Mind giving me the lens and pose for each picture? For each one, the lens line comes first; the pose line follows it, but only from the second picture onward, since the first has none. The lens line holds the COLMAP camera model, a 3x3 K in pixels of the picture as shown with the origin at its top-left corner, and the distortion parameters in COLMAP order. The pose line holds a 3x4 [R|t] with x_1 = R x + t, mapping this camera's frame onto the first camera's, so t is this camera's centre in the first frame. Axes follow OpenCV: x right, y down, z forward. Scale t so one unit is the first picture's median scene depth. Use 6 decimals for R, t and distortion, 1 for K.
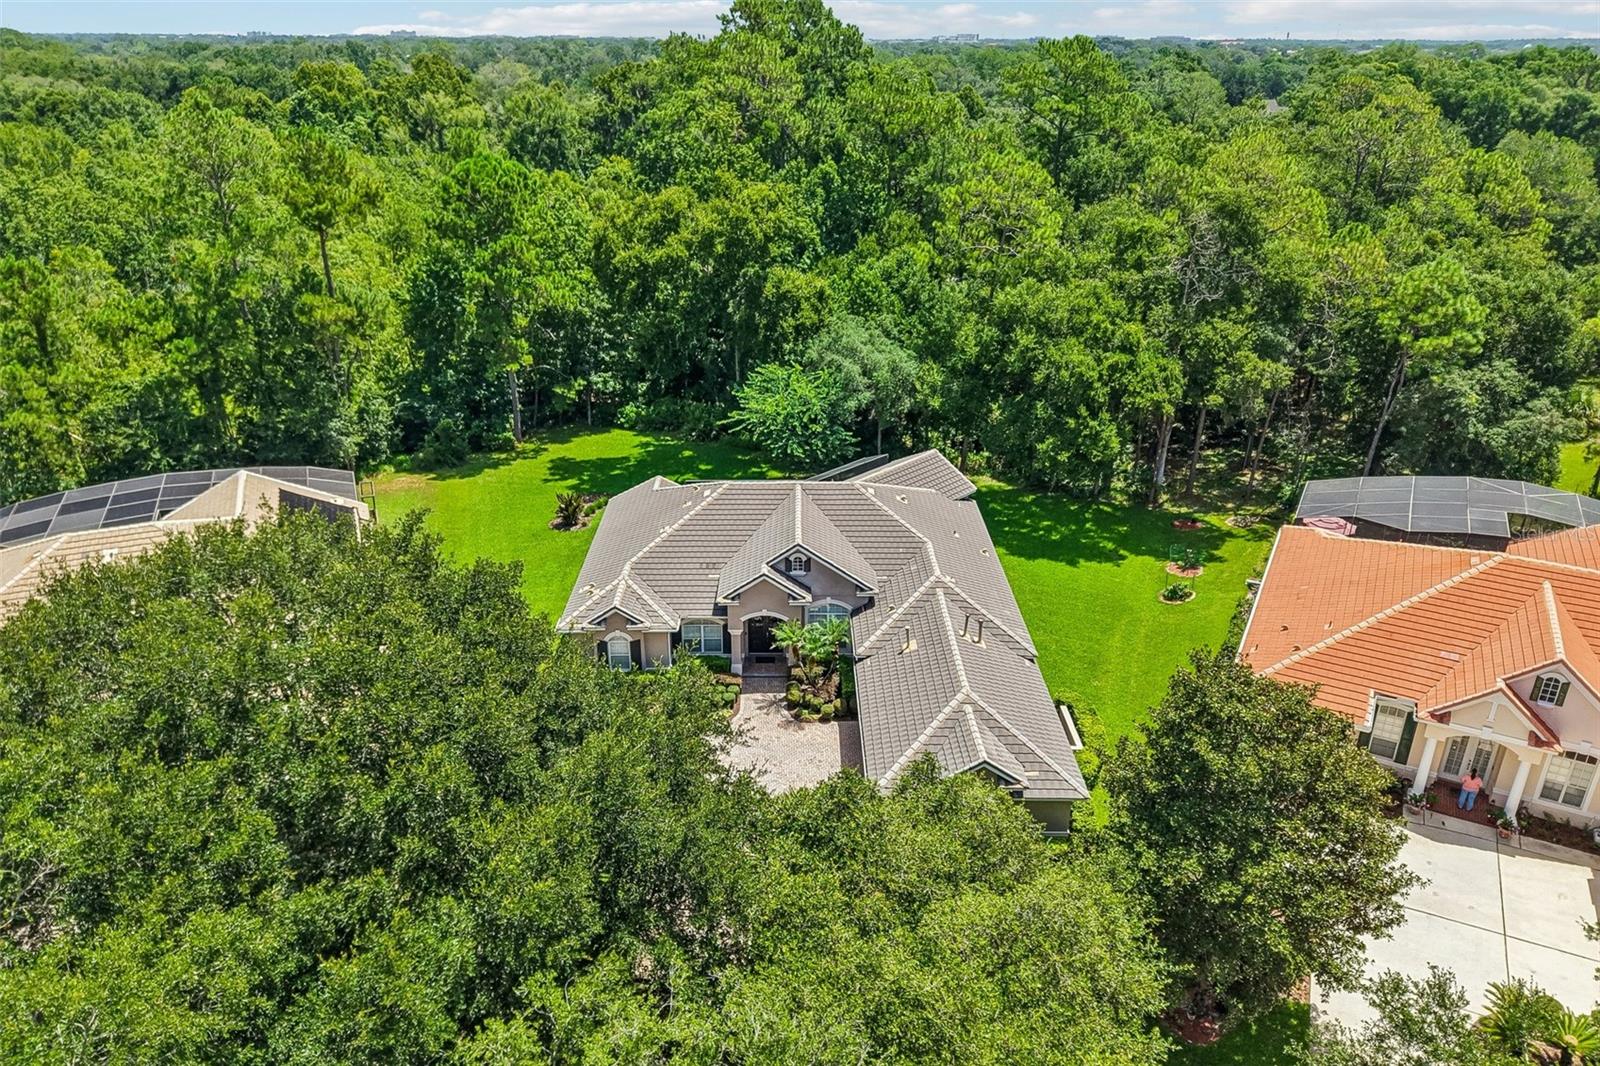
lens RADIAL K [[1088.7, 0, 805.1], [0, 1088.7, 534.3], [0, 0, 1]] dist [0.011810, -0.009530]
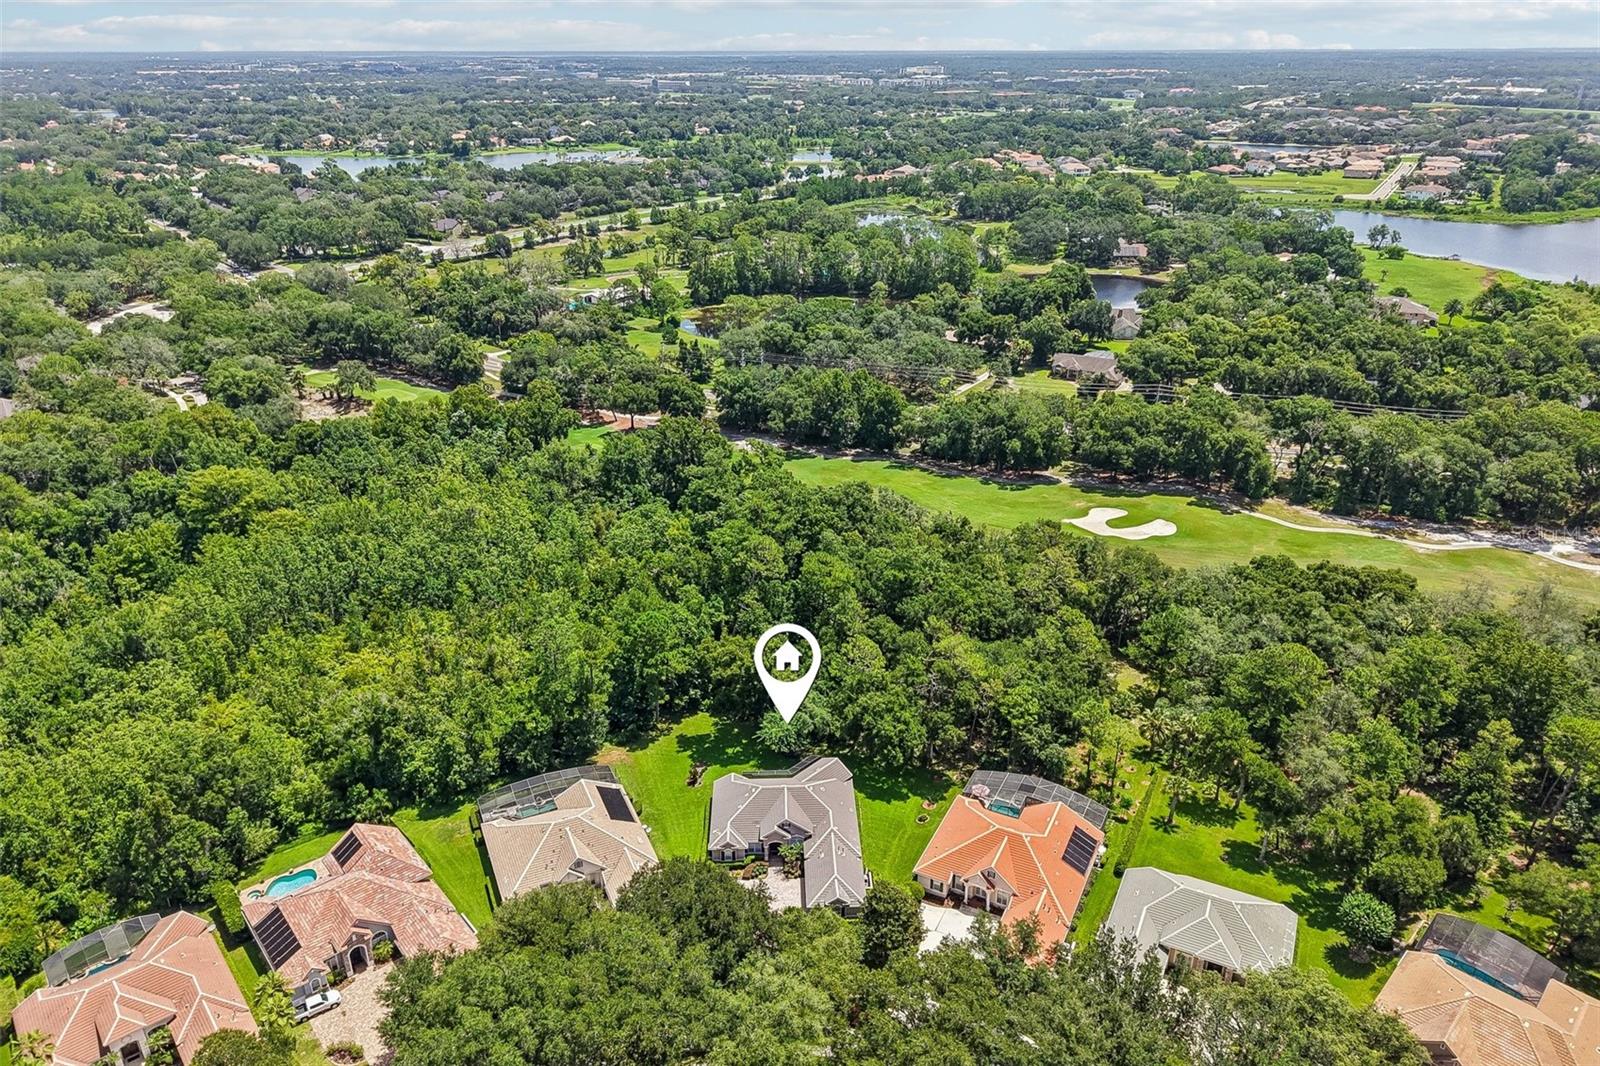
lens RADIAL K [[1088.7, 0, 790.5], [0, 1088.7, 522.9], [0, 0, 1]] dist [0.011810, -0.009530]
pose [[0.999832, -0.018077, 0.002907, 0.010287], [0.018113, 0.999757, -0.012569, -0.639321], [-0.002679, 0.012619, 0.999917, -1.706120]]
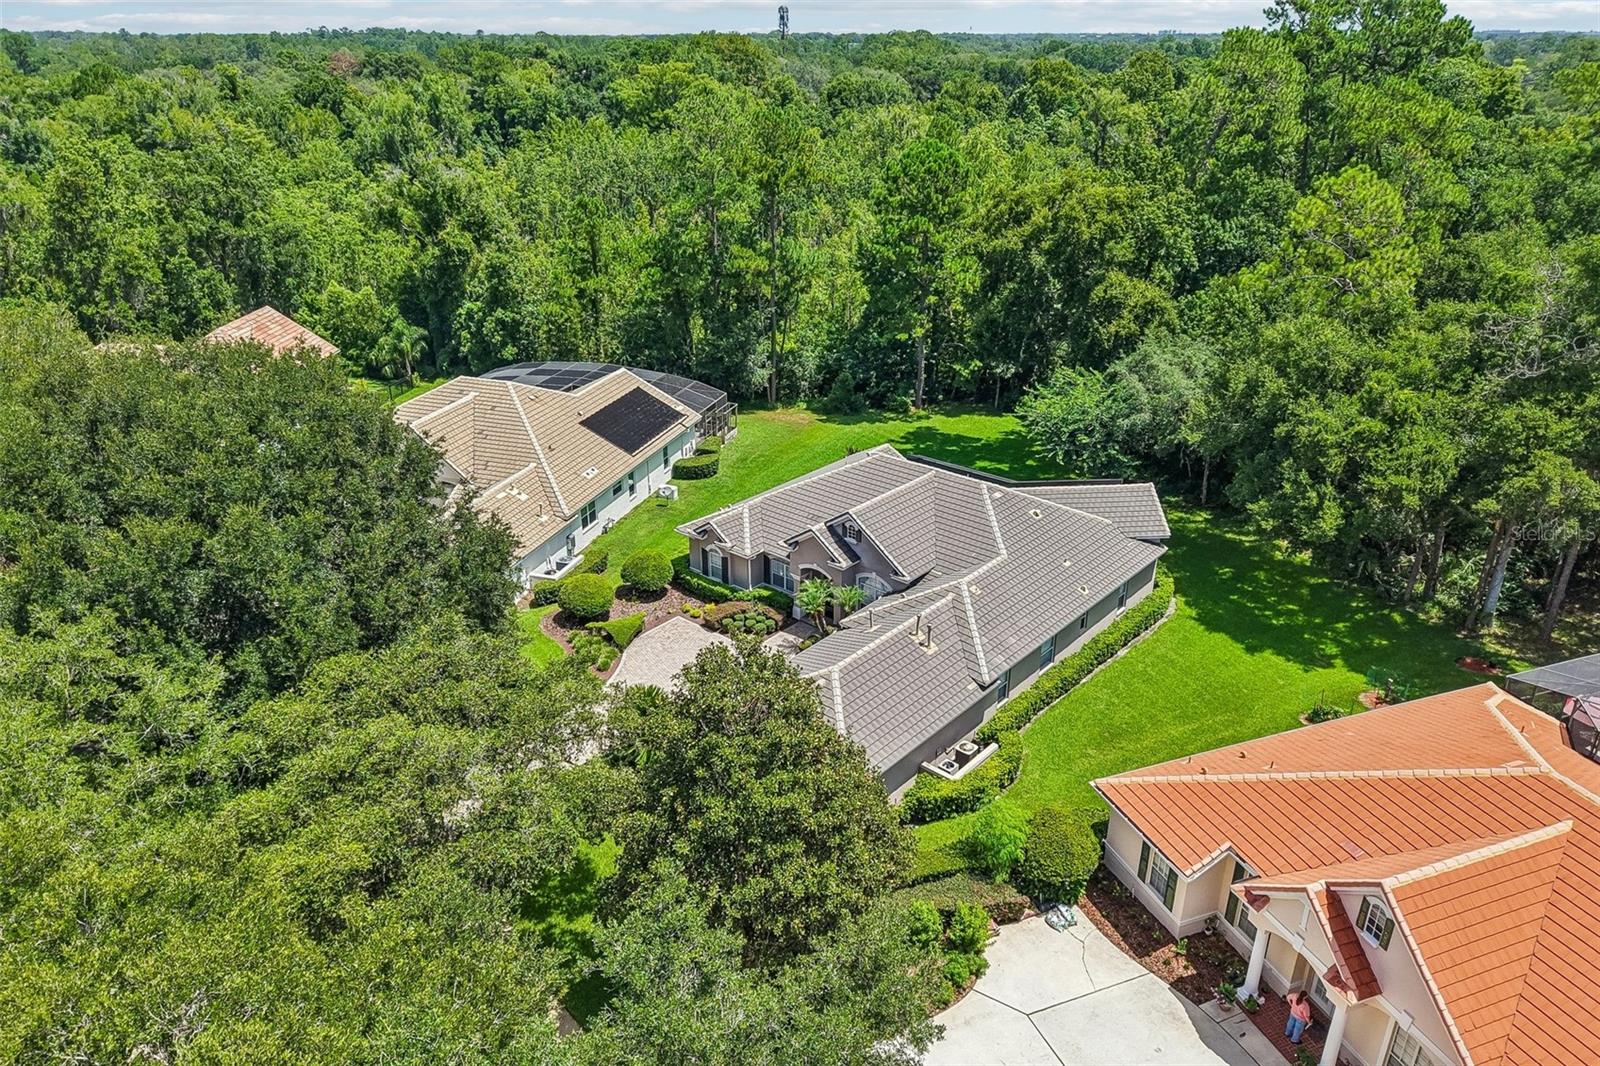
lens RADIAL K [[1088.7, 0, 798.8], [0, 1088.7, 545.0], [0, 0, 1]] dist [0.011810, -0.009530]
pose [[0.744471, 0.275080, -0.608354, 0.487252], [-0.268728, 0.957571, 0.104131, -0.046024], [0.611186, 0.085959, 0.786805, 0.104496]]
